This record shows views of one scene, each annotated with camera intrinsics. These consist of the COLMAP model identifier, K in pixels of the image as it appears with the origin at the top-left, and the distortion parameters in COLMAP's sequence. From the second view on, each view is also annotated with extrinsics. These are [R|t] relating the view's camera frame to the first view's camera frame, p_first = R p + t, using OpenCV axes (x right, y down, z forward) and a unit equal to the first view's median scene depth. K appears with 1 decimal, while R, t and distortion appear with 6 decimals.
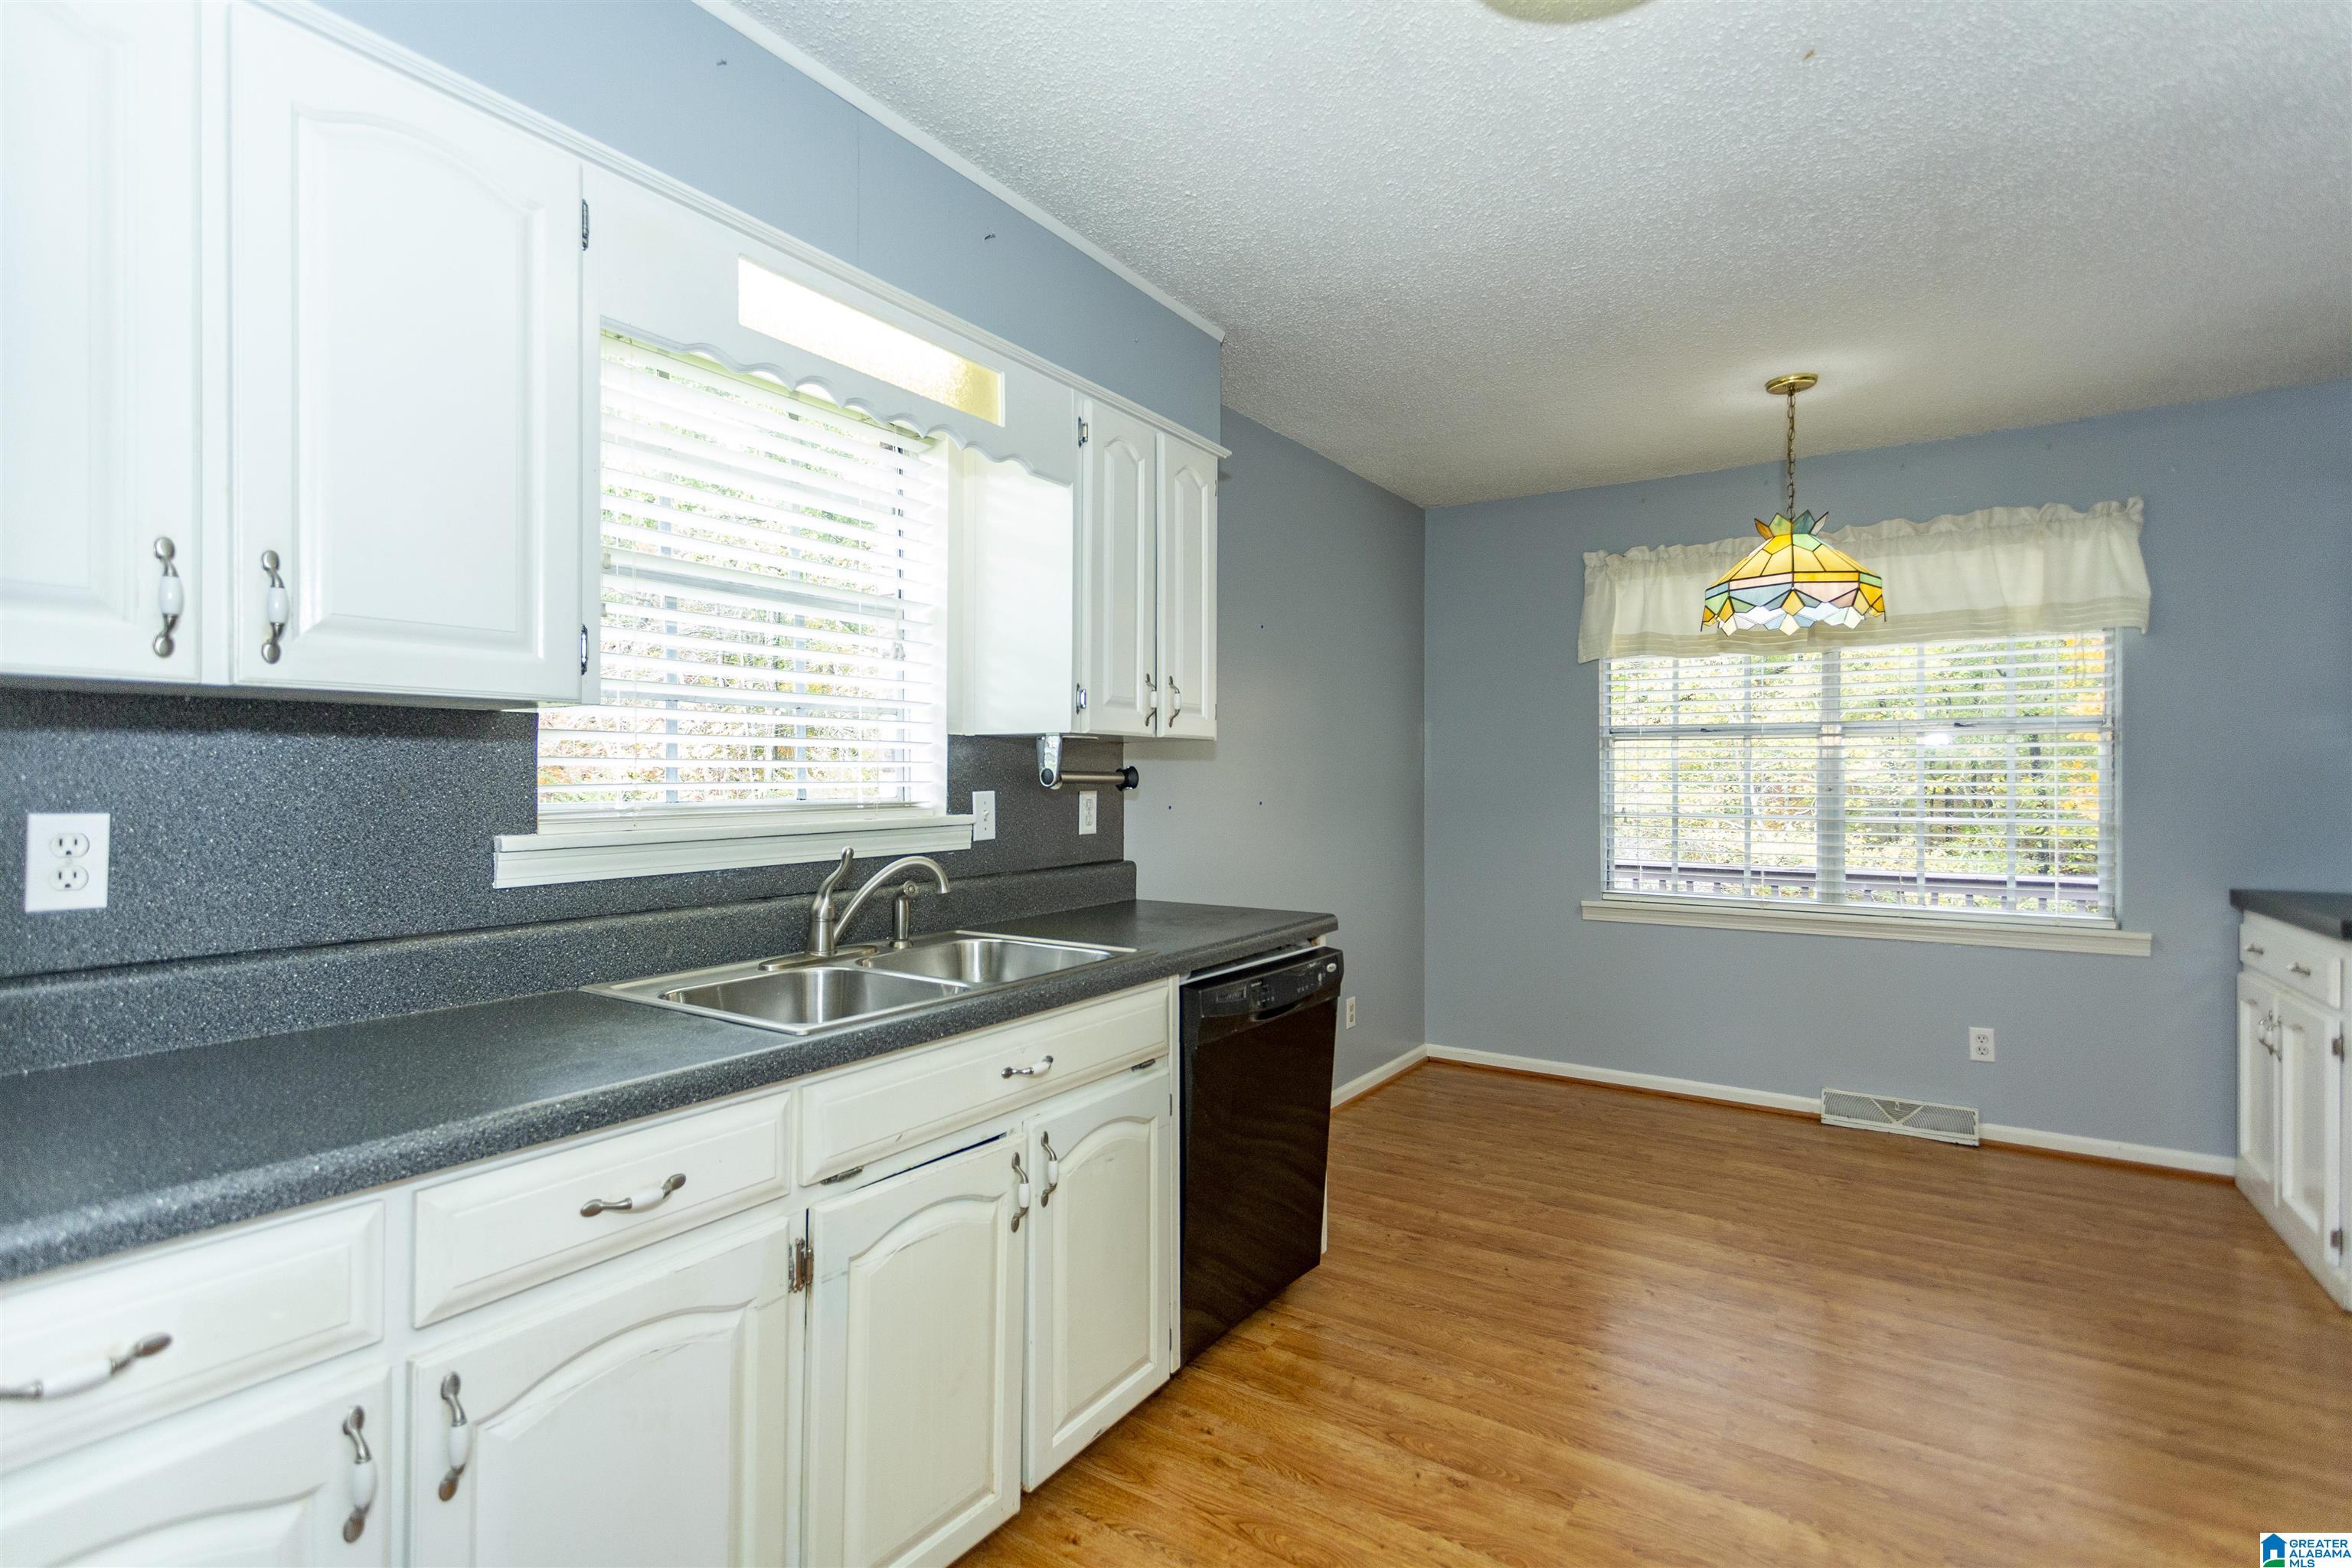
lens RADIAL K [[1095.7, 0, 1176.0], [0, 1095.7, 784.0], [0, 0, 1]] dist [0.003154, 0.000033]
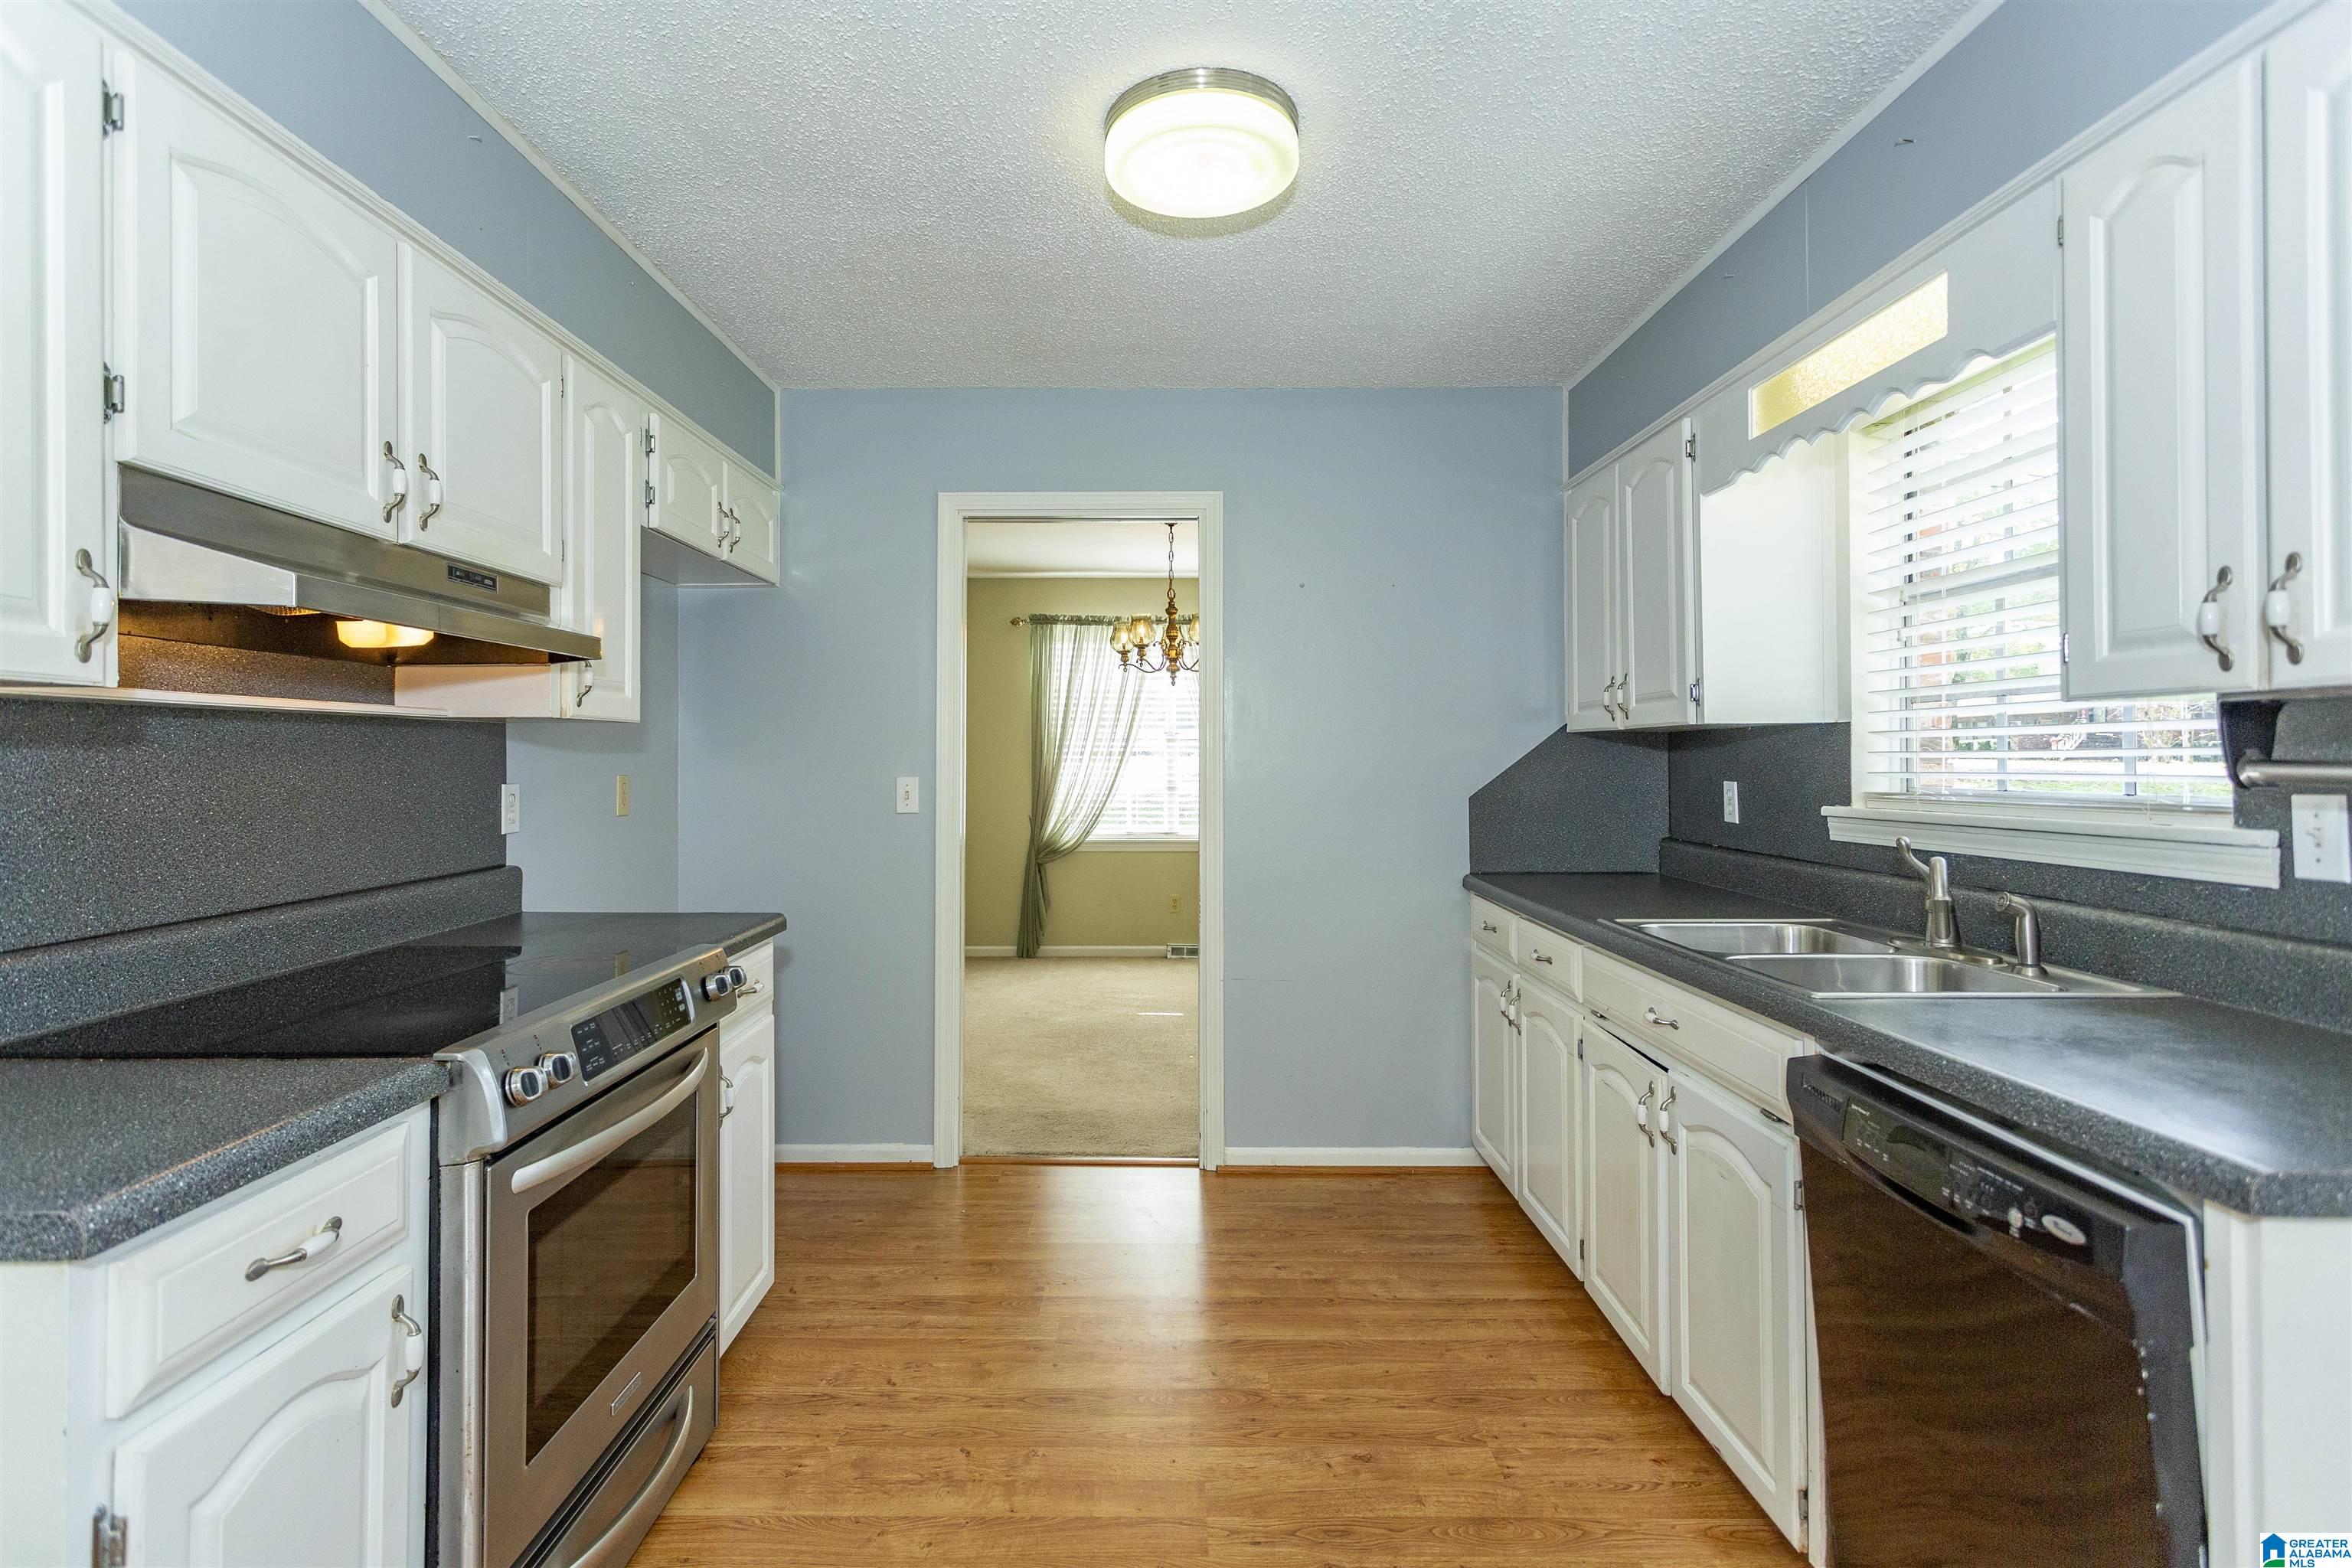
lens RADIAL K [[1127.5, 0, 1160.2], [0, 1127.5, 772.5], [0, 0, 1]] dist [-0.001740, 0.000144]
pose [[-0.827070, 0.010486, -0.562001, 0.778915], [0.002184, 0.999878, 0.015442, -0.018384], [0.562095, 0.011544, -0.826992, 1.346242]]
